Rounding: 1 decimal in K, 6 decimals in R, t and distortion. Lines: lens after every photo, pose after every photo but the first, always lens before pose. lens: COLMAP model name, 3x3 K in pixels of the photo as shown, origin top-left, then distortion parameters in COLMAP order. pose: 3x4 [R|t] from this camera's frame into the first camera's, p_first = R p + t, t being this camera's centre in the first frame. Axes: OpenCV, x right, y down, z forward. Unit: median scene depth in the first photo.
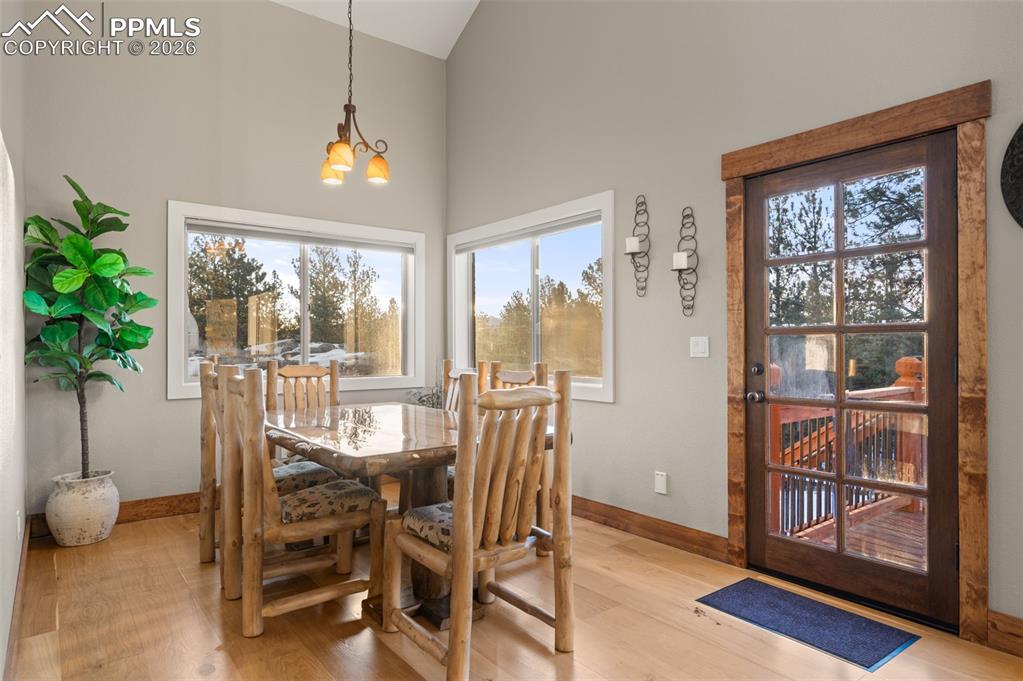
lens RADIAL K [[601.5, 0, 507.5], [0, 601.5, 343.7], [0, 0, 1]] dist [0.003812, -0.001627]
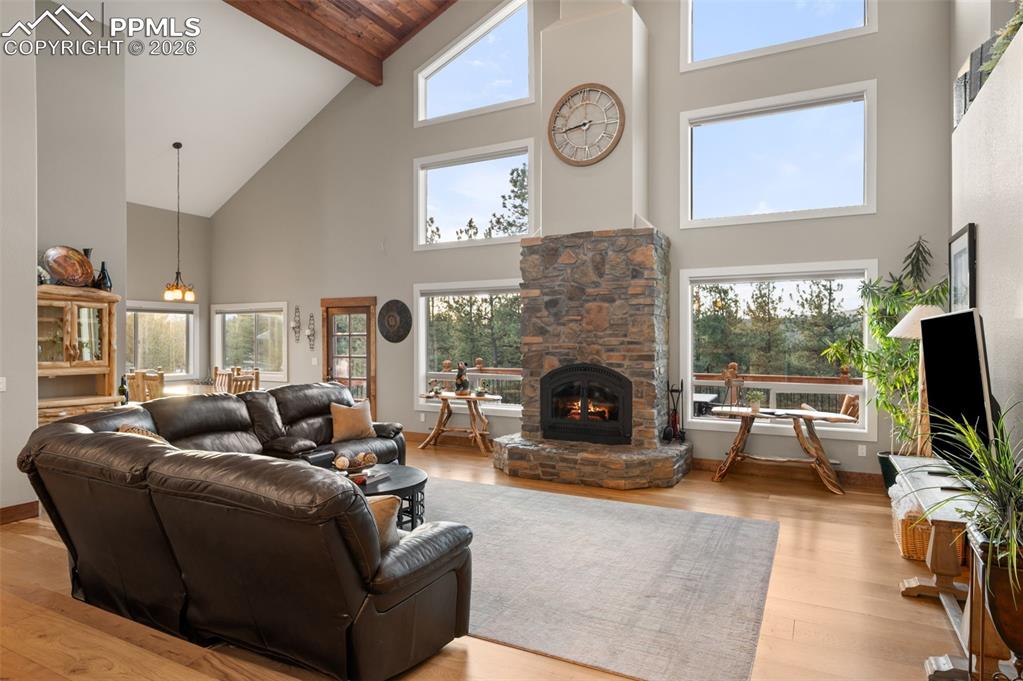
lens RADIAL K [[601.5, 0, 516.3], [0, 601.5, 332.4], [0, 0, 1]] dist [0.003812, -0.001627]
pose [[0.911703, 0.010550, 0.410714, 0.011783], [-0.005710, 0.999899, -0.013008, -0.106034], [-0.410809, 0.009514, 0.911672, -2.075775]]
